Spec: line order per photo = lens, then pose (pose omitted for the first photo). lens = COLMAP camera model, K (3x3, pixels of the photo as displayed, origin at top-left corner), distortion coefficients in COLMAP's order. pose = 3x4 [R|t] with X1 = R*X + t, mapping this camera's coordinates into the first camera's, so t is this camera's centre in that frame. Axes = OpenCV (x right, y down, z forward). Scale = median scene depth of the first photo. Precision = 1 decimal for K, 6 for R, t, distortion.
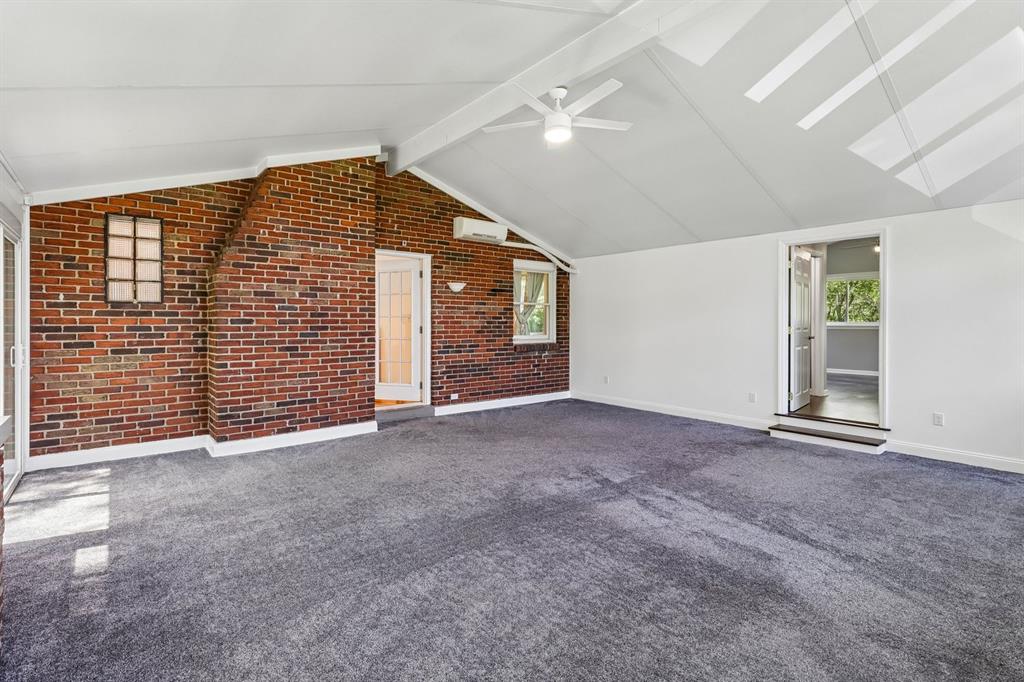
lens RADIAL K [[480.9, 0, 513.9], [0, 480.9, 328.6], [0, 0, 1]] dist [0.001483, 0.000393]
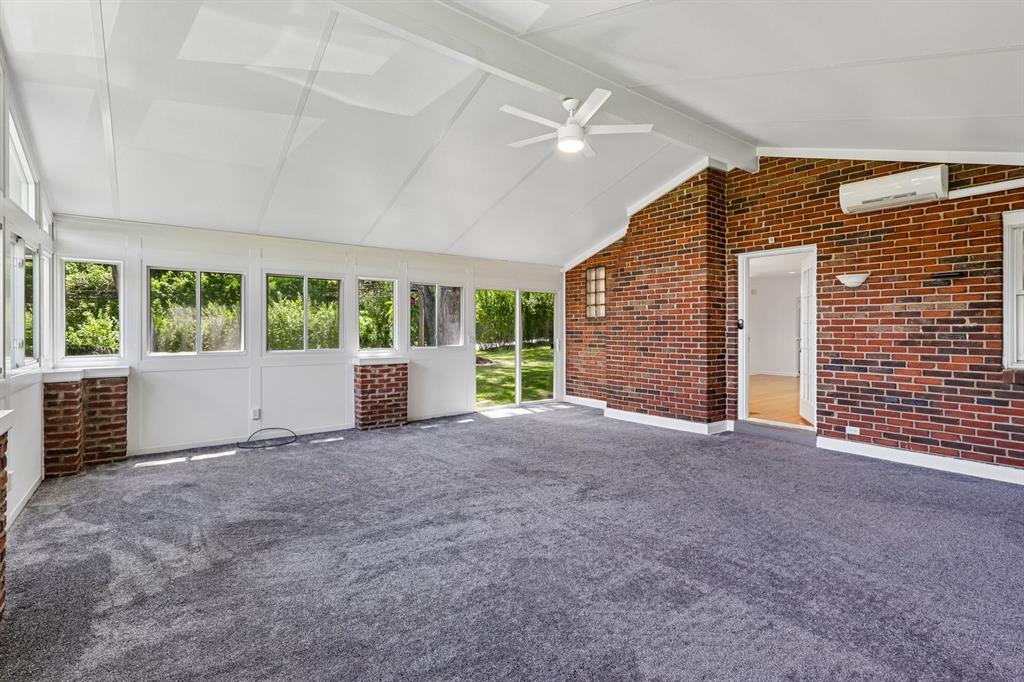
lens RADIAL K [[480.9, 0, 513.9], [0, 480.9, 328.6], [0, 0, 1]] dist [0.001483, 0.000393]
pose [[-0.037294, -0.001793, -0.999303, 0.787647], [-0.012141, 0.999925, -0.001341, -0.007383], [0.999231, 0.012082, -0.037313, 0.646299]]
